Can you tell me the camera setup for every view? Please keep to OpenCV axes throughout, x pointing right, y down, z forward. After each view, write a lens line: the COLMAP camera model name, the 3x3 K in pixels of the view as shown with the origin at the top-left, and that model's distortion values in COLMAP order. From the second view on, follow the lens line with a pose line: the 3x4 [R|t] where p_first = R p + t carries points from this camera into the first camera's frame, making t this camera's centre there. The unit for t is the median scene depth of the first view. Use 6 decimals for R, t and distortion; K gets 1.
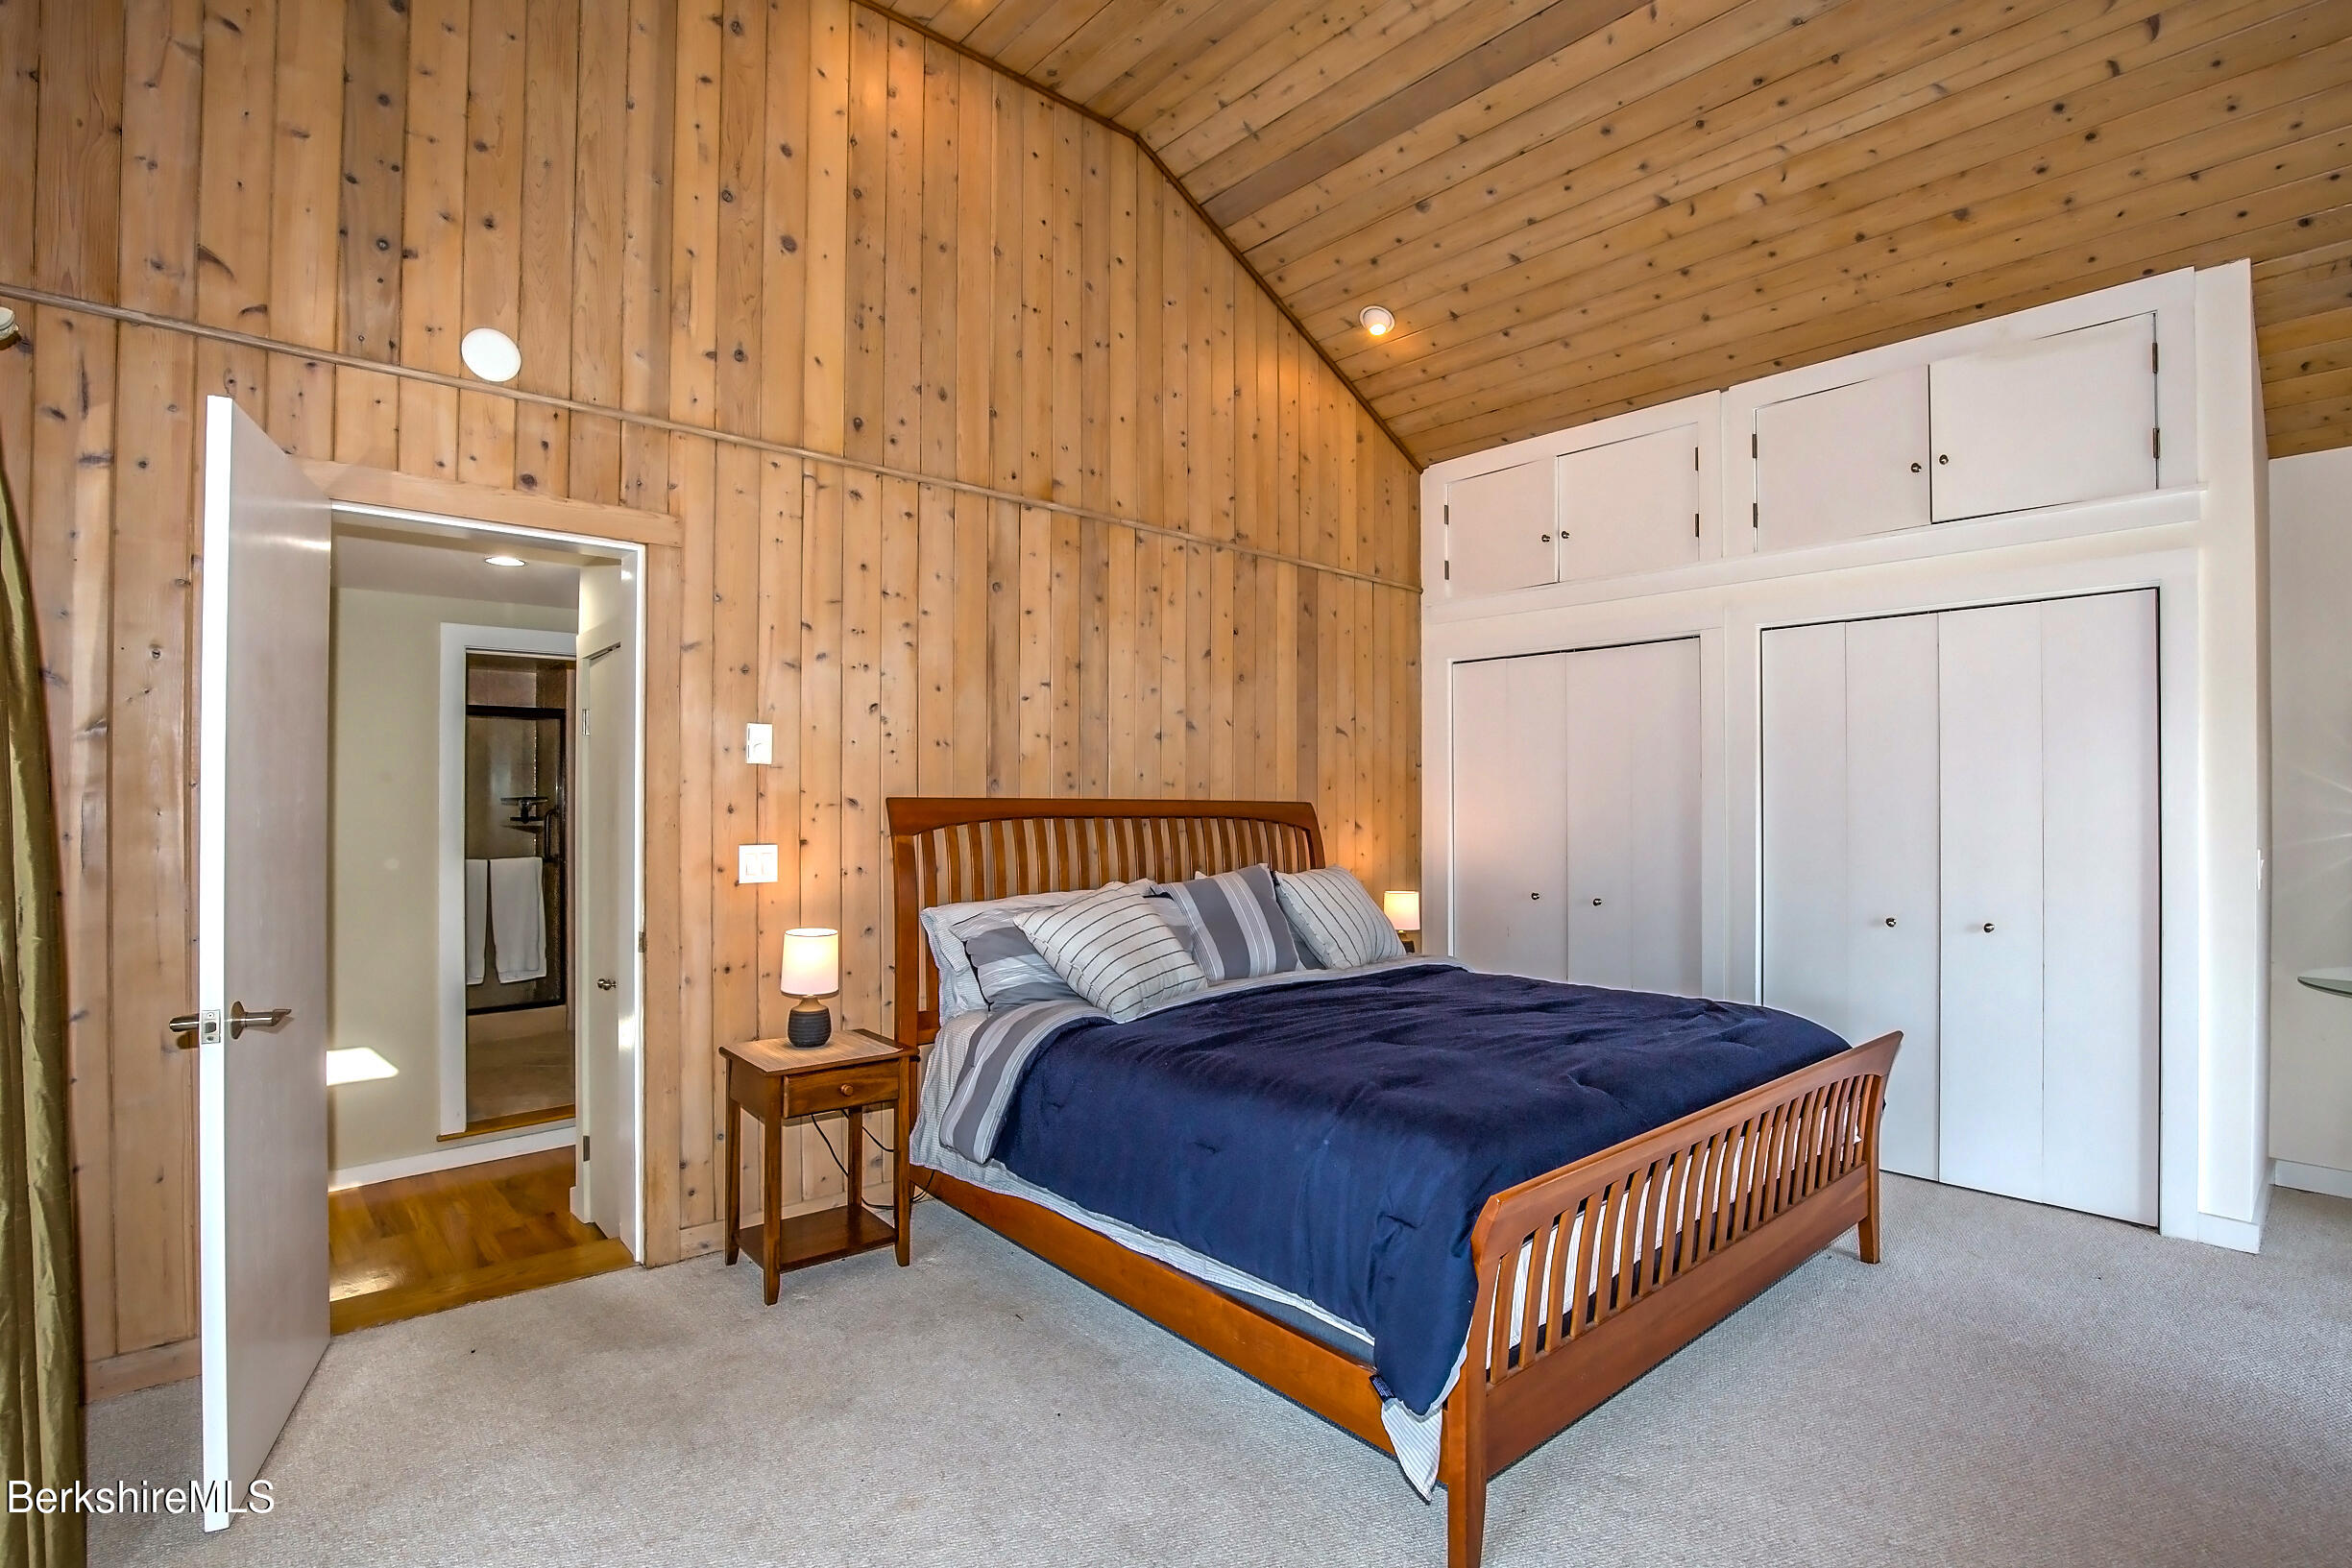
lens RADIAL K [[1100.0, 0, 1196.5], [0, 1100.0, 789.5], [0, 0, 1]] dist [-0.027134, 0.001713]
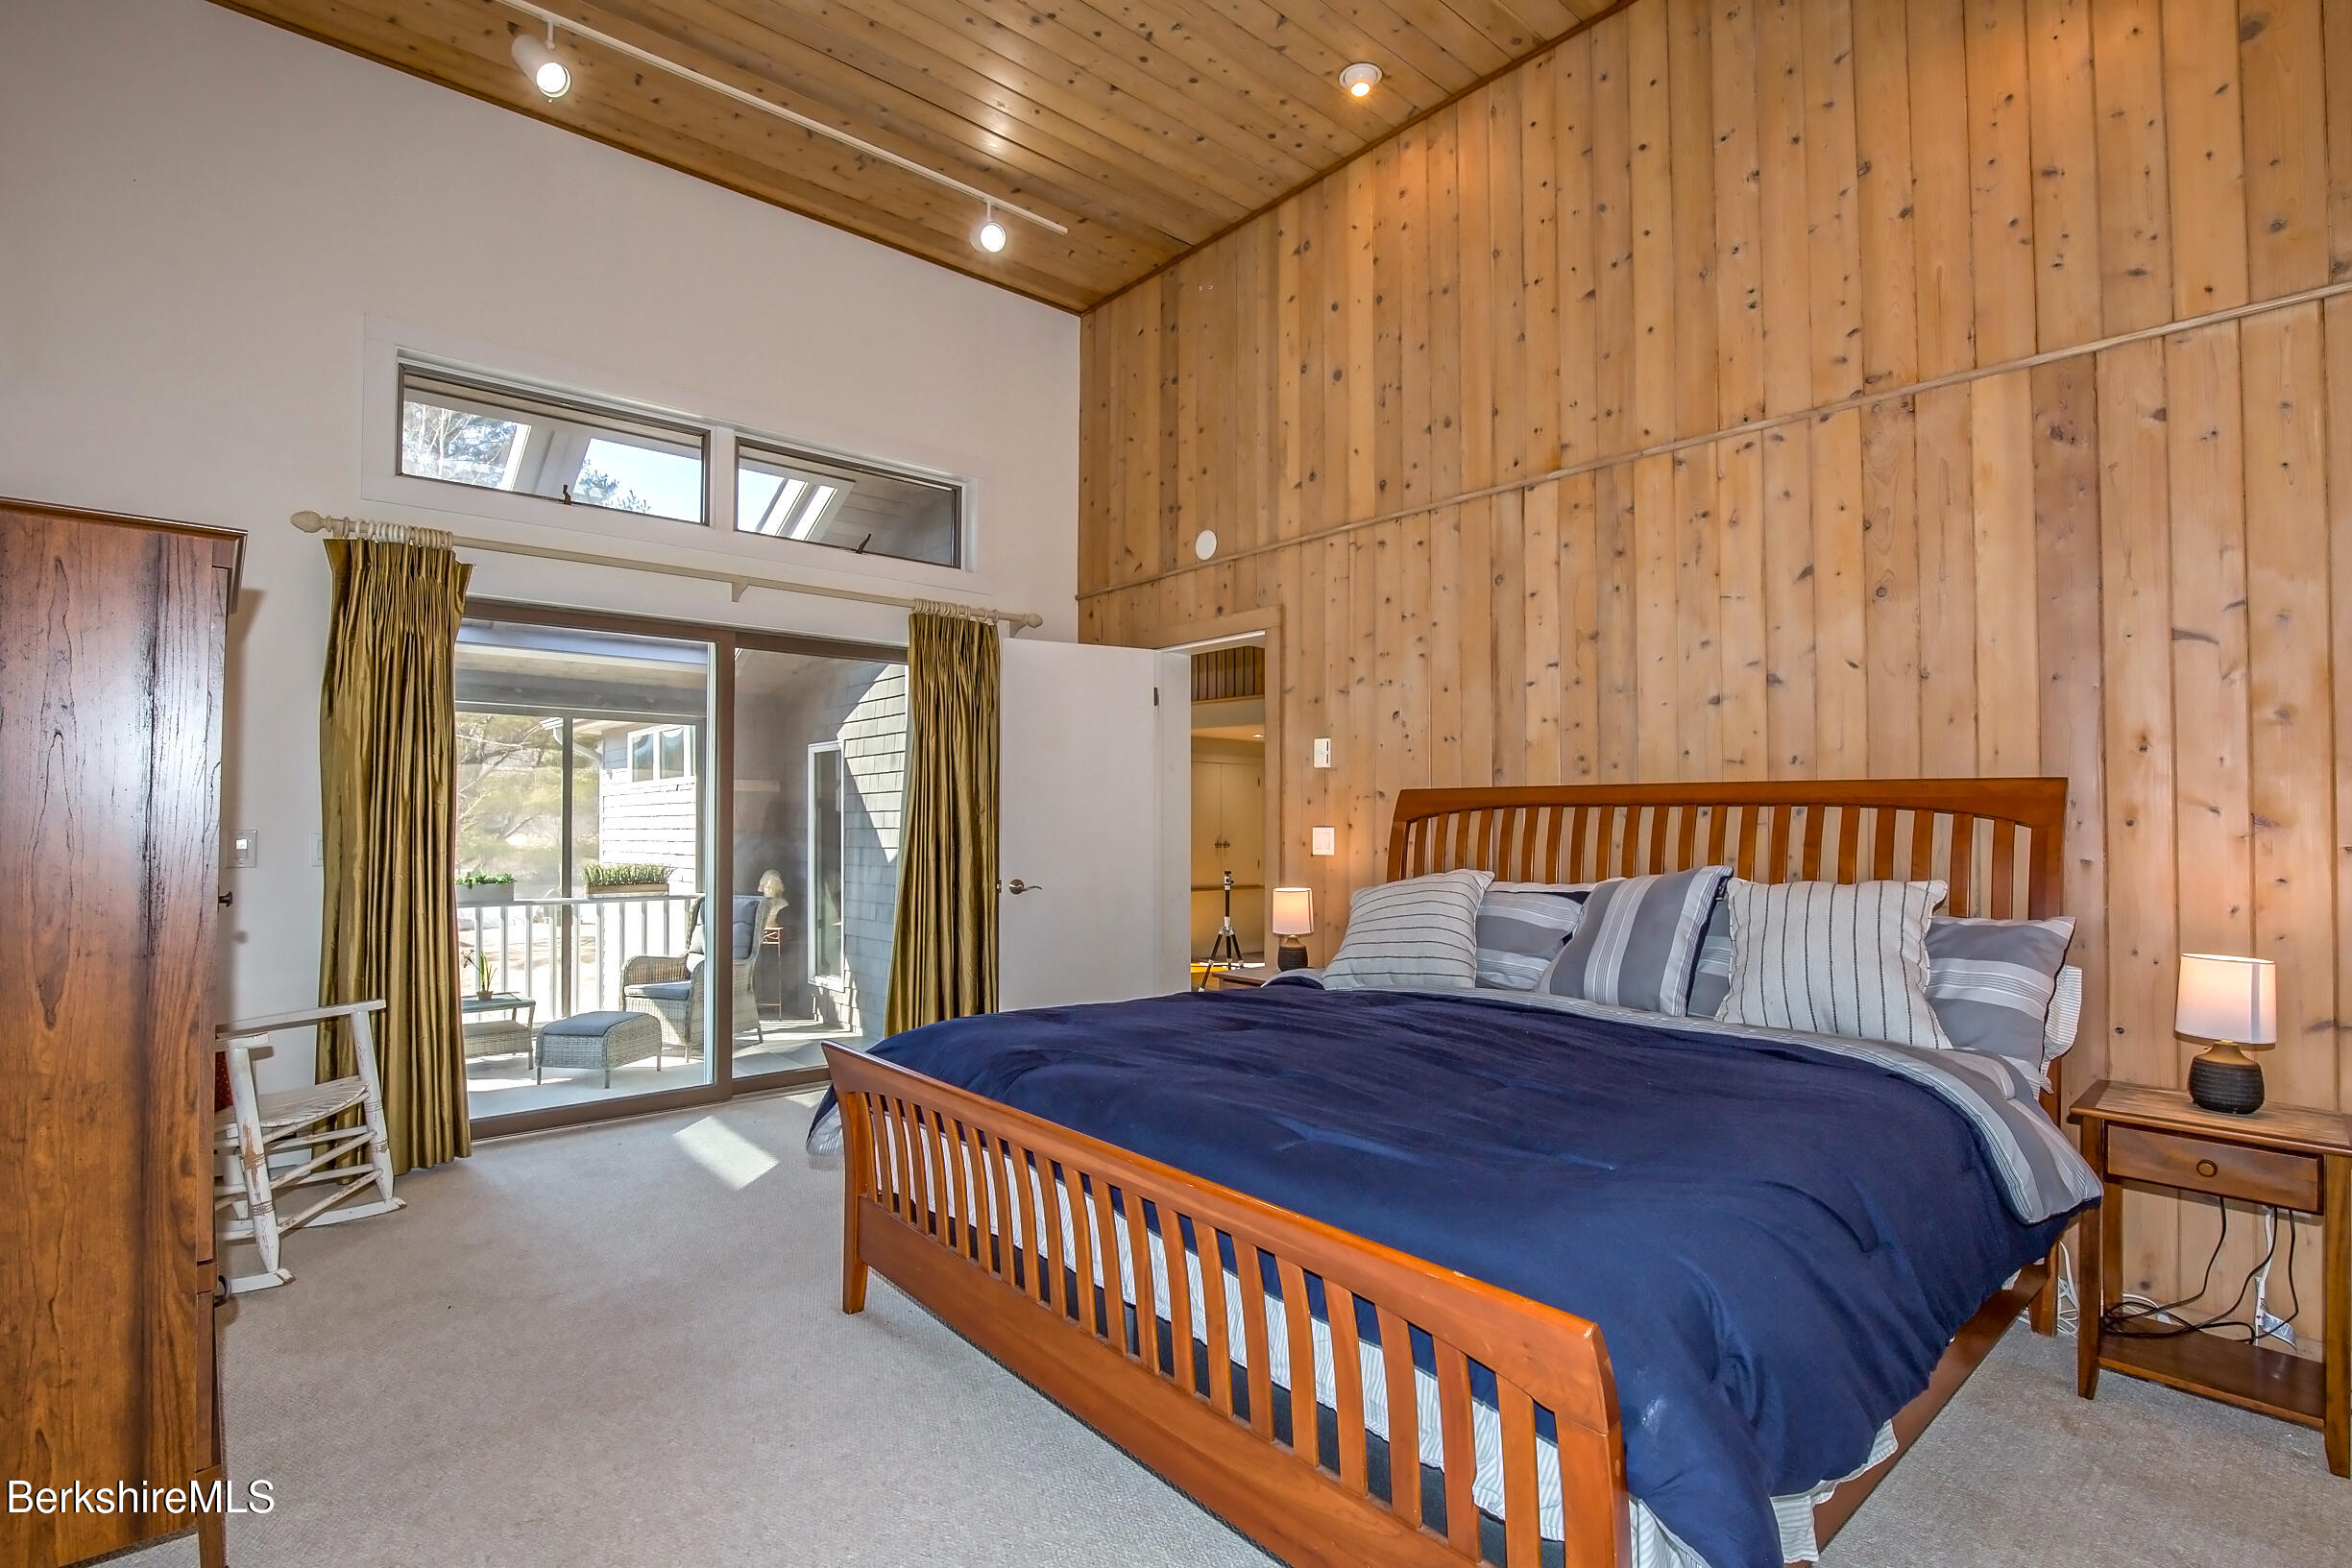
lens RADIAL K [[1100.0, 0, 1196.5], [0, 1100.0, 789.5], [0, 0, 1]] dist [-0.027134, 0.001713]
pose [[0.013988, -0.032715, -0.999367, 0.765763], [0.012270, 0.999395, -0.032544, 0.036629], [0.999827, -0.011807, 0.014381, 0.653382]]
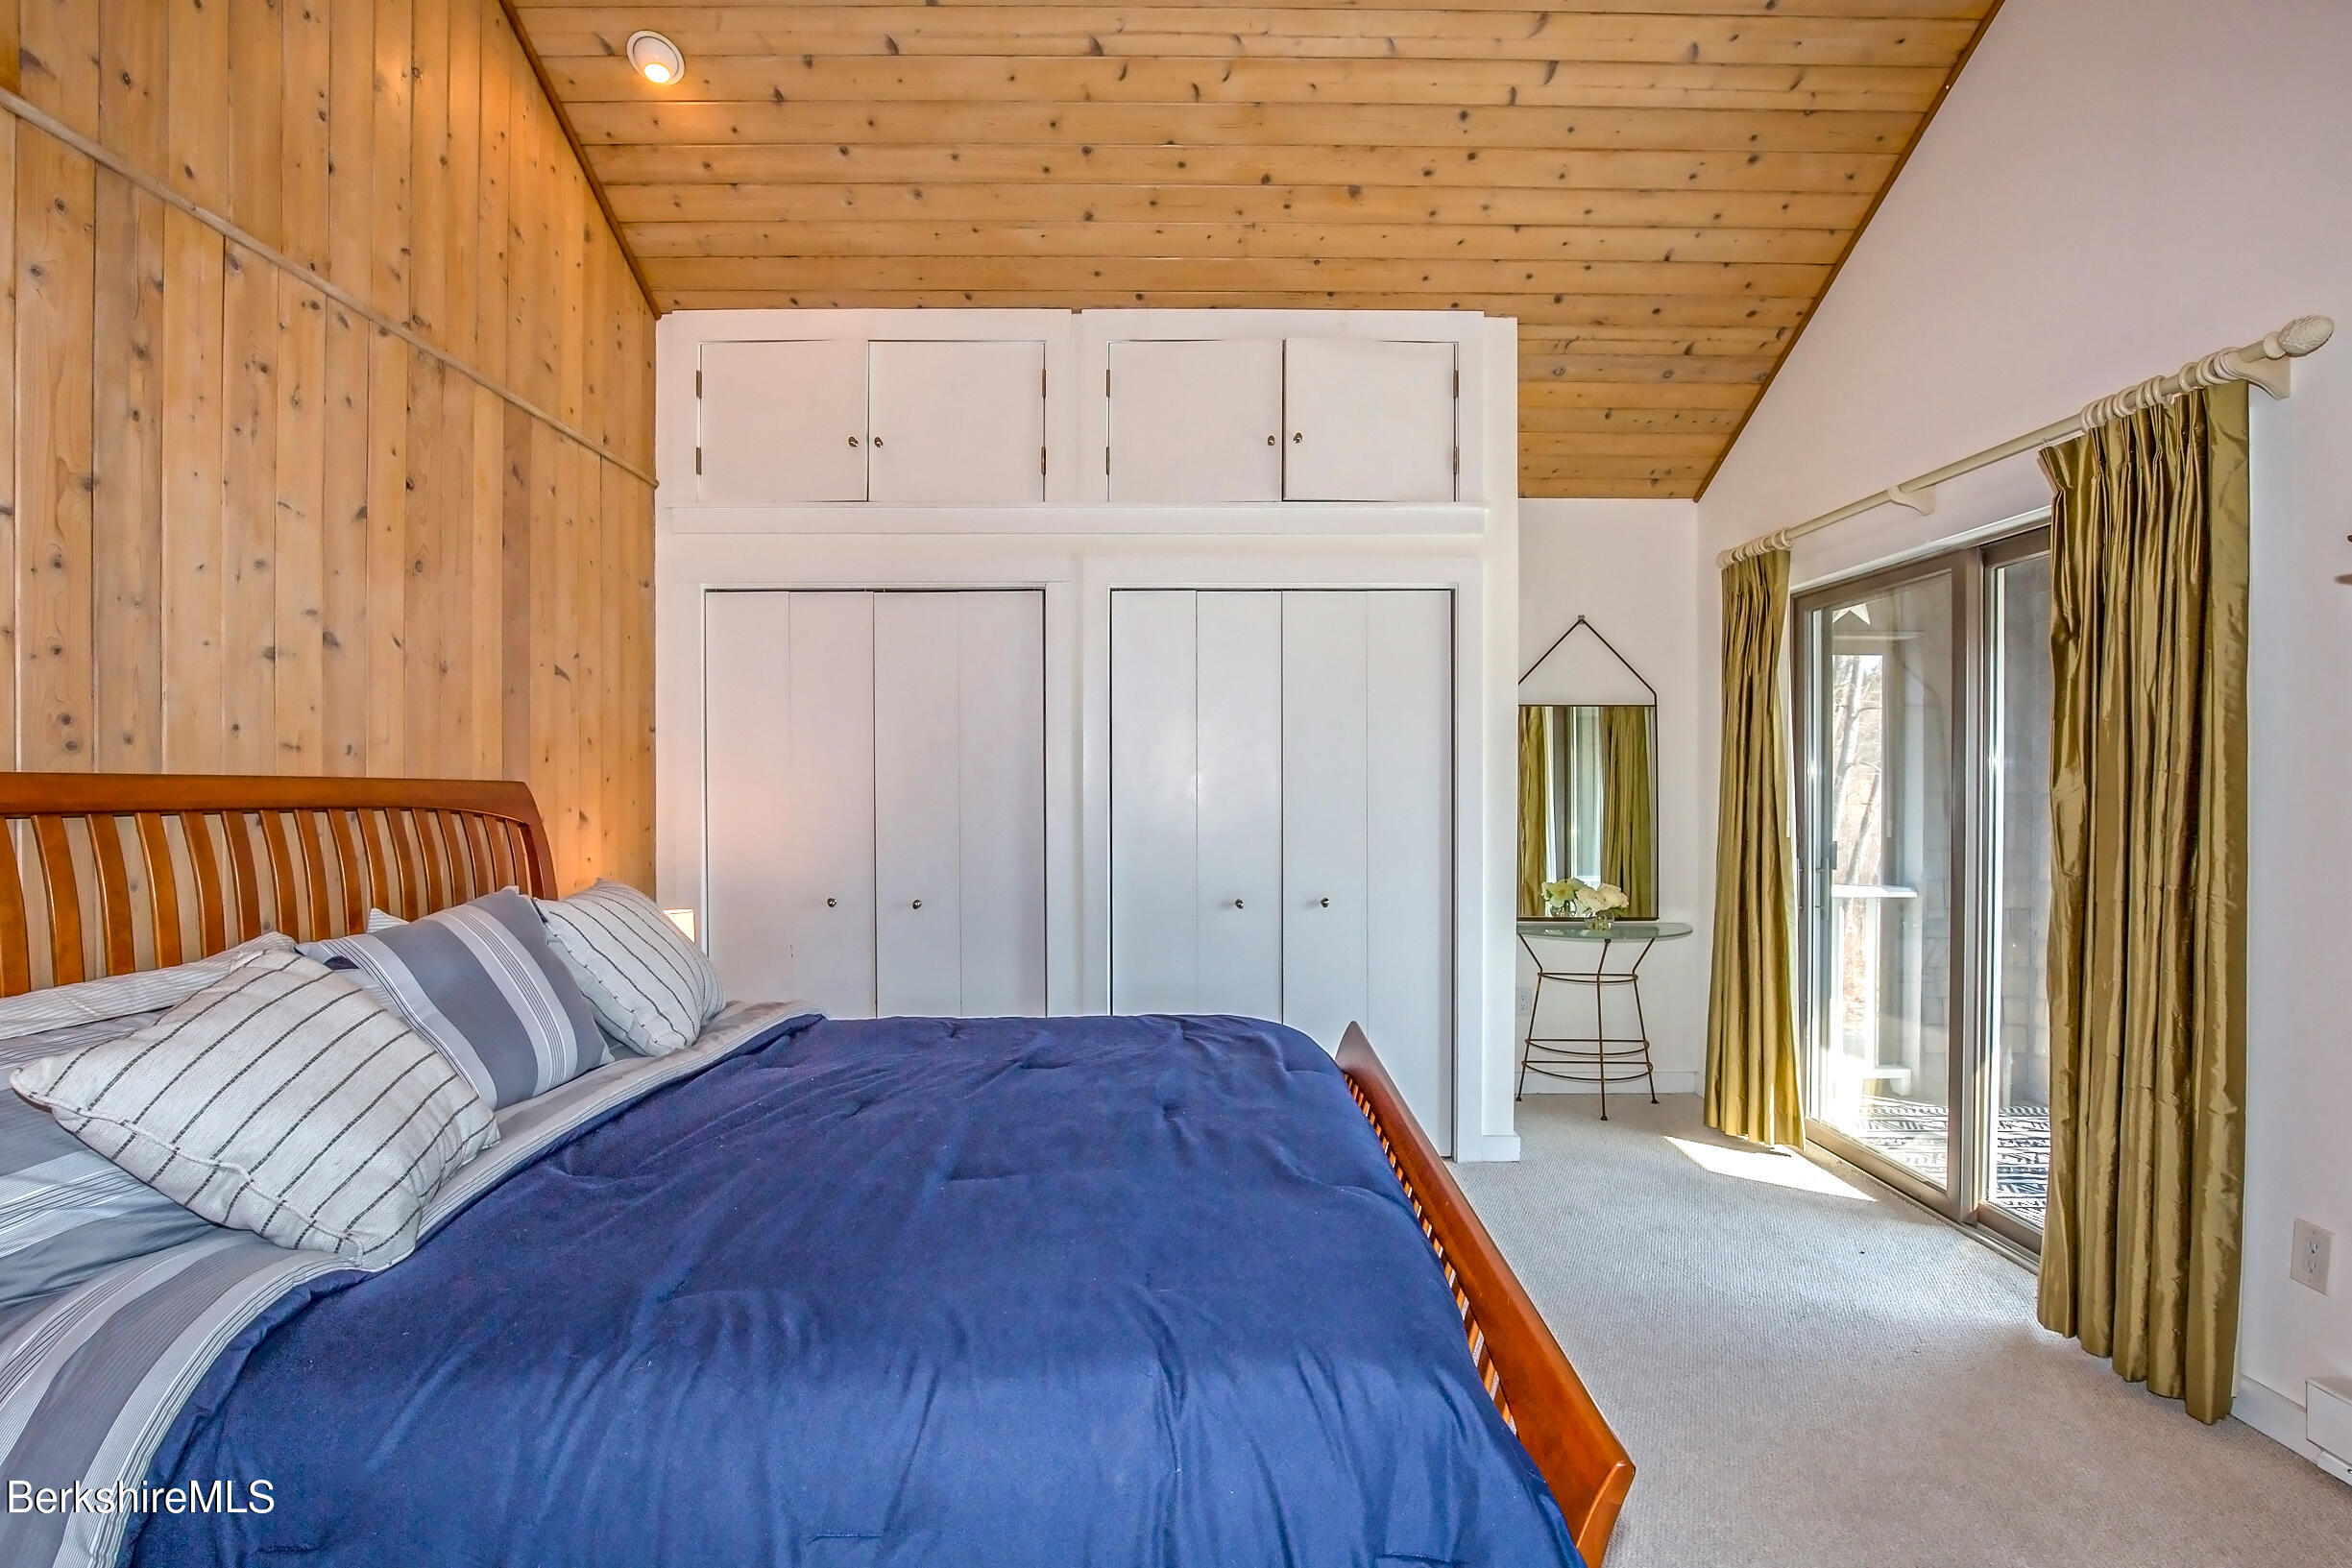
lens RADIAL K [[1127.2, 0, 1182.1], [0, 1127.2, 787.8], [0, 0, 1]] dist [-0.029579, 0.001365]
pose [[0.670874, -0.004551, 0.741557, -0.138896], [-0.006468, 0.999907, 0.011988, 0.006075], [-0.741543, -0.012839, 0.670782, 0.347407]]
